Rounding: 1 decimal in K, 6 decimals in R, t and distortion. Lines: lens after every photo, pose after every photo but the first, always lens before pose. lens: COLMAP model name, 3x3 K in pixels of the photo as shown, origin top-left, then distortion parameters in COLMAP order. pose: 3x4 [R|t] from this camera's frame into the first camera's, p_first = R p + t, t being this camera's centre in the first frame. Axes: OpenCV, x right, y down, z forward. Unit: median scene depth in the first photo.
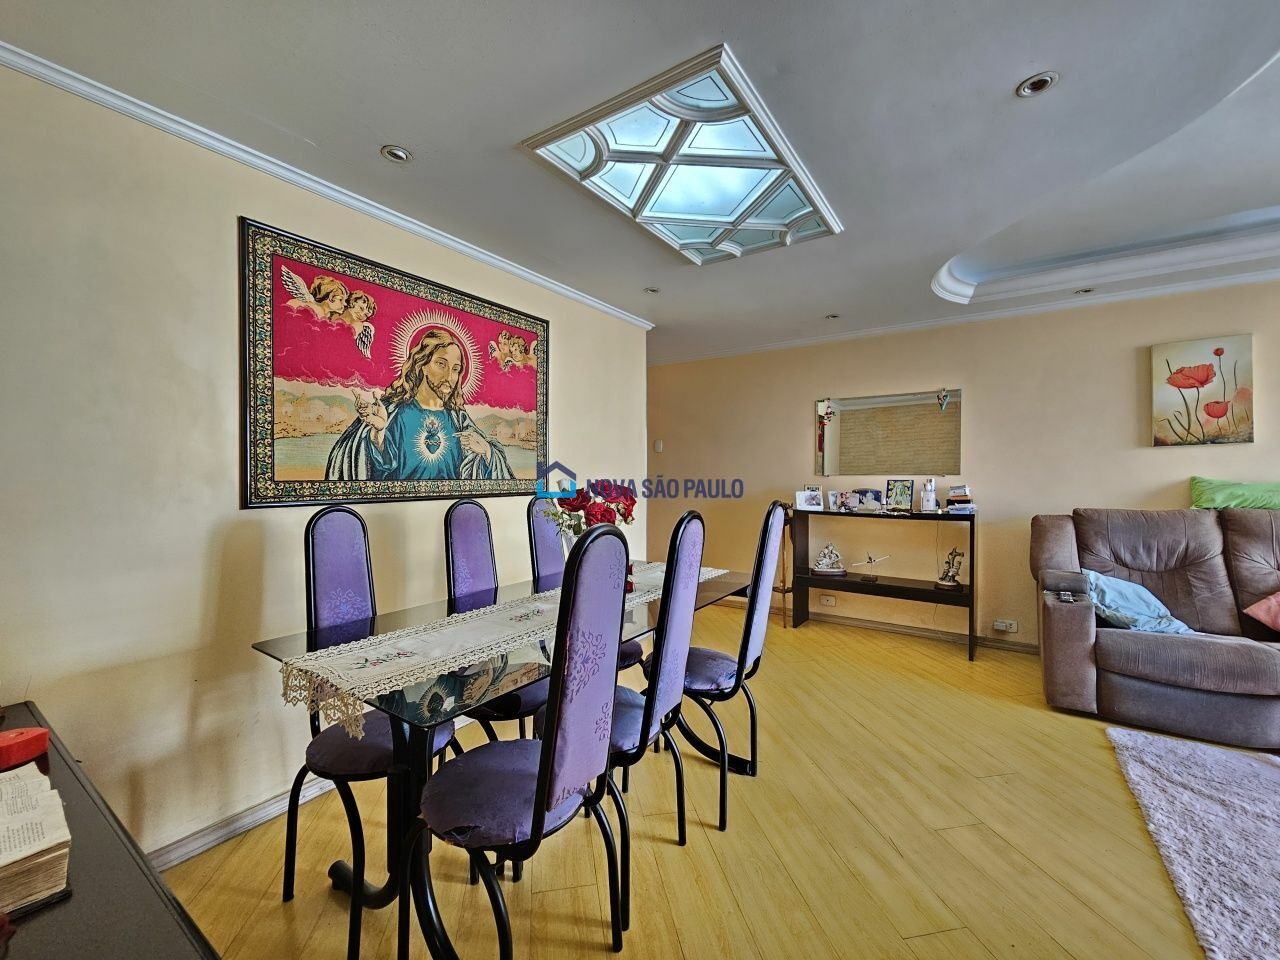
lens RADIAL K [[525.4, 0, 640.0], [0, 525.4, 480.0], [0, 0, 1]] dist [-0.002272, -0.000102]
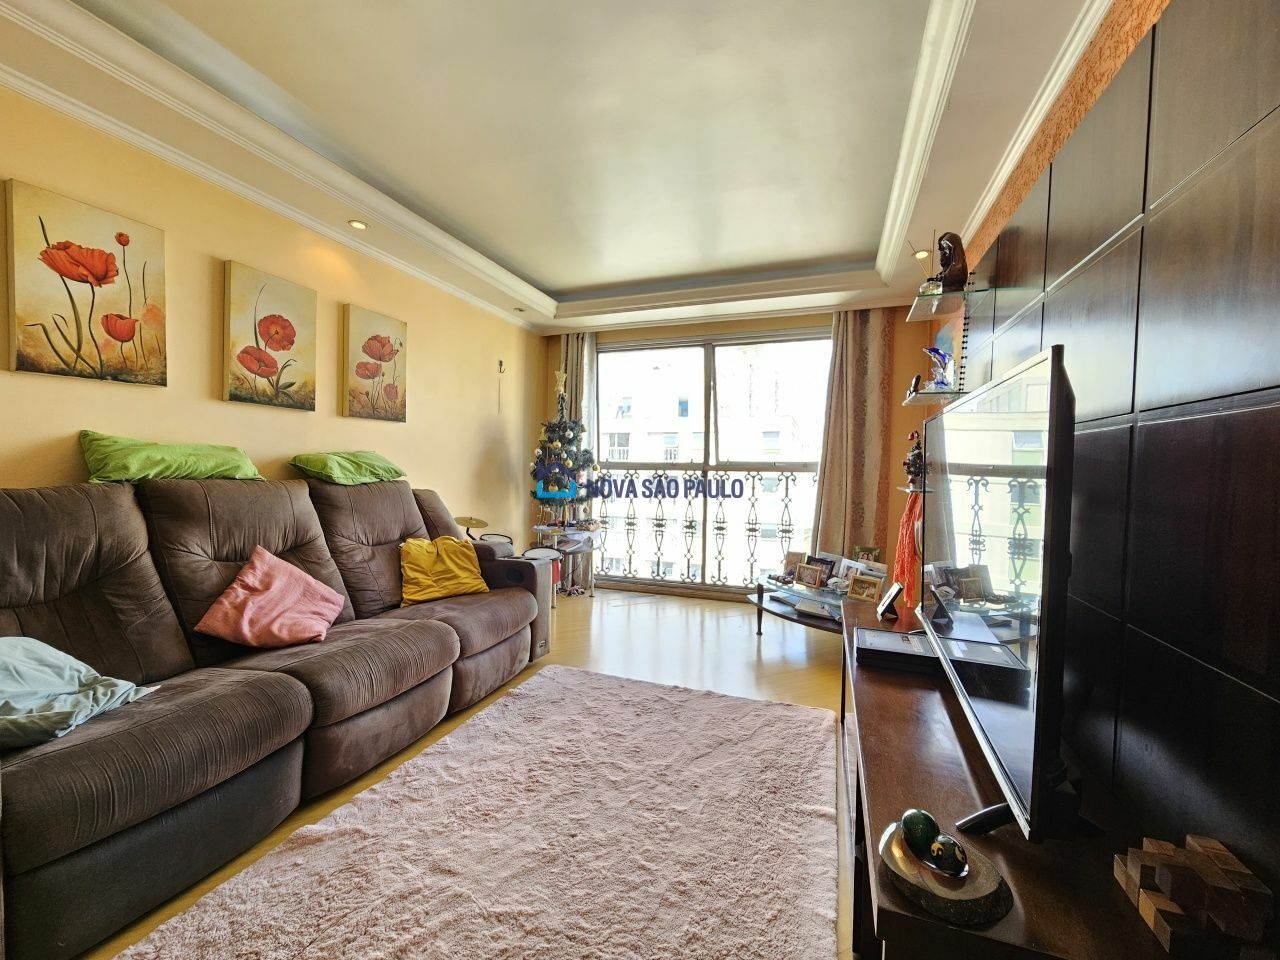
lens RADIAL K [[525.4, 0, 640.0], [0, 525.4, 480.0], [0, 0, 1]] dist [-0.002272, -0.000102]
pose [[-0.244318, -0.017675, 0.969534, 0.324776], [-0.006639, 0.999841, 0.016555, 0.038613], [-0.969673, -0.002393, -0.244396, 0.551035]]
